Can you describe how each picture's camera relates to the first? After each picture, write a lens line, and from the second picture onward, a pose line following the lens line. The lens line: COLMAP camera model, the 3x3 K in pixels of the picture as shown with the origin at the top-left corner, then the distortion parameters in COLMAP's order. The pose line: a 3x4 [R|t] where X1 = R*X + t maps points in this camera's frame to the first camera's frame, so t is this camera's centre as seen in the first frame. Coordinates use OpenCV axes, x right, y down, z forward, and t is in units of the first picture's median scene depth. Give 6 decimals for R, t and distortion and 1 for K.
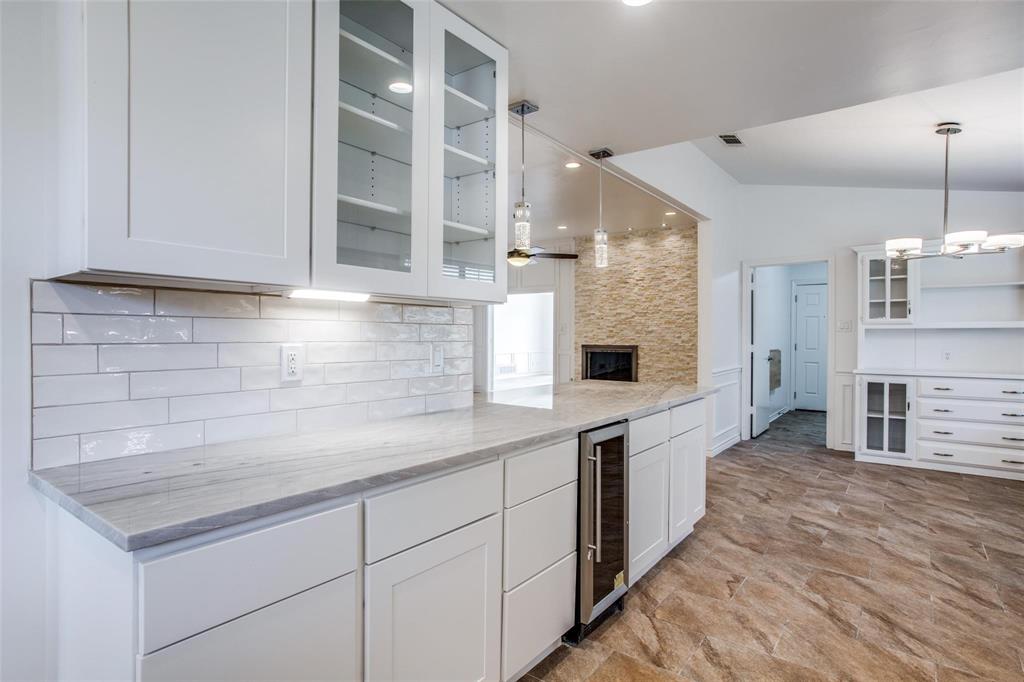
lens RADIAL K [[544.9, 0, 512.8], [0, 544.9, 338.7], [0, 0, 1]] dist [-0.045166, 0.033072]
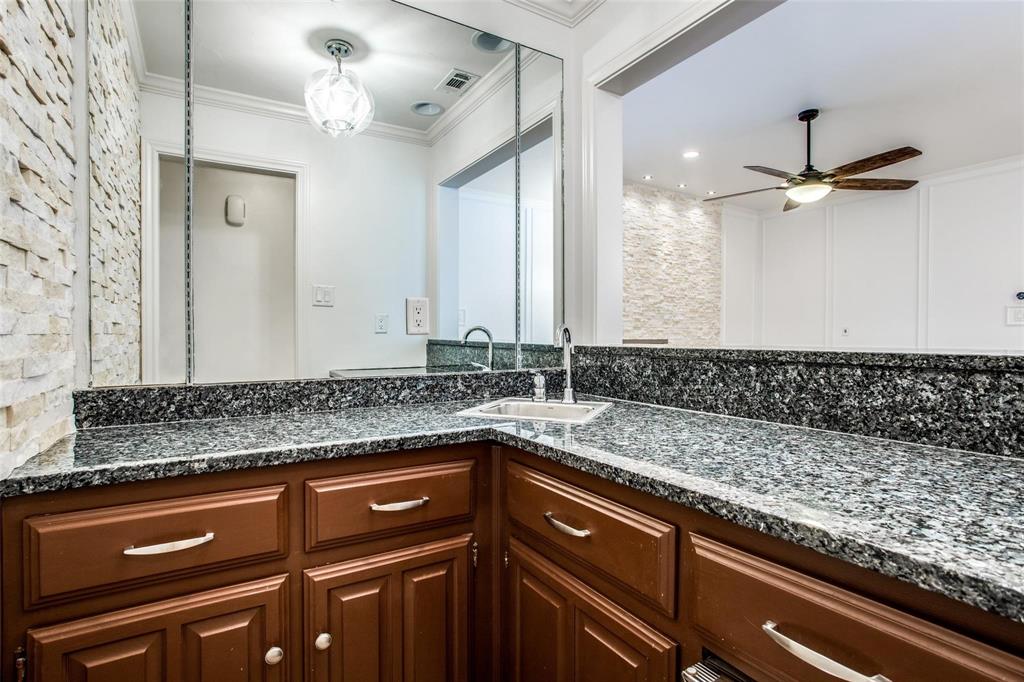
lens RADIAL K [[500.7, 0, 510.5], [0, 500.7, 340.1], [0, 0, 1]] dist [-0.062230, 0.035337]
pose [[0.373227, -0.011253, 0.927672, -0.968071], [0.004756, 0.999937, 0.010216, 0.009966], [-0.927728, 0.000599, 0.373257, 1.808599]]
